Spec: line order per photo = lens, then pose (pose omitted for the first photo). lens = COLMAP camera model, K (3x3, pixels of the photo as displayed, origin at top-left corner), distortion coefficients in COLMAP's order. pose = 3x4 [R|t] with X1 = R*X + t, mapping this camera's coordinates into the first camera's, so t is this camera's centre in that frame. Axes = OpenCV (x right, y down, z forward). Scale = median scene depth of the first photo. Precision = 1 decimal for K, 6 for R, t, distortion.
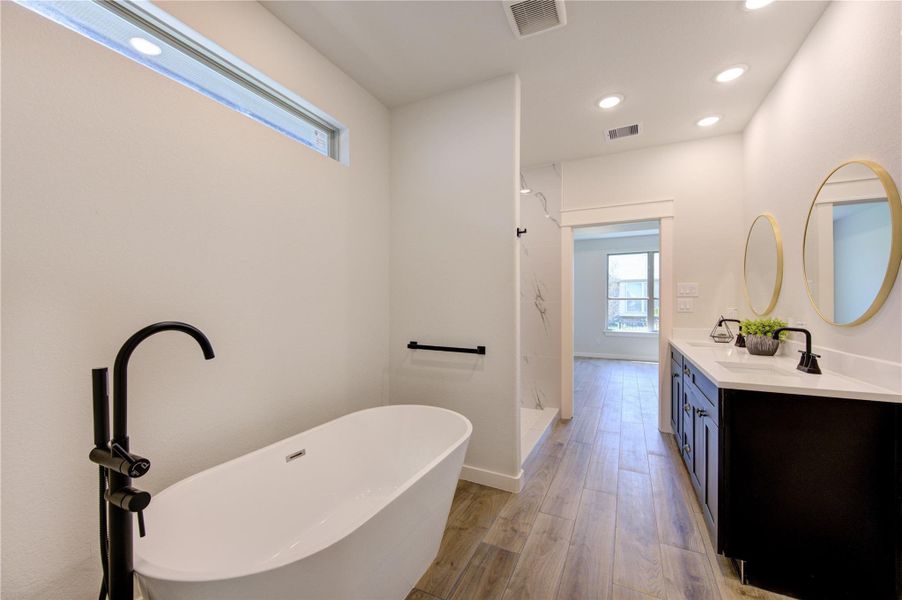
lens RADIAL K [[368.0, 0, 447.1], [0, 368.0, 302.8], [0, 0, 1]] dist [-0.007725, 0.000200]
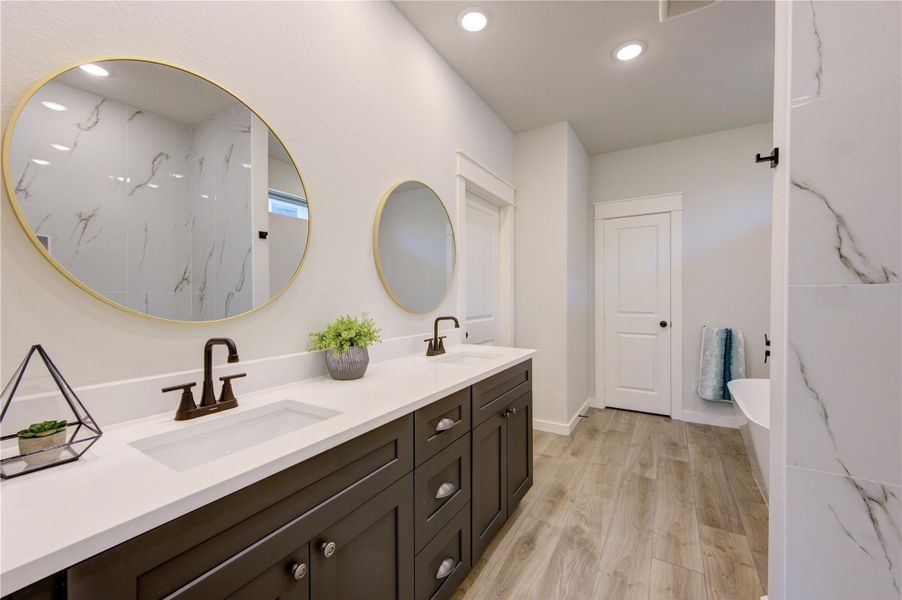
lens RADIAL K [[368.0, 0, 449.7], [0, 368.0, 301.5], [0, 0, 1]] dist [-0.007725, 0.000200]
pose [[-0.996669, -0.003457, 0.081475, 0.842509], [-0.001713, 0.999768, 0.021459, -0.003281], [-0.081531, 0.021248, -0.996444, 2.104464]]
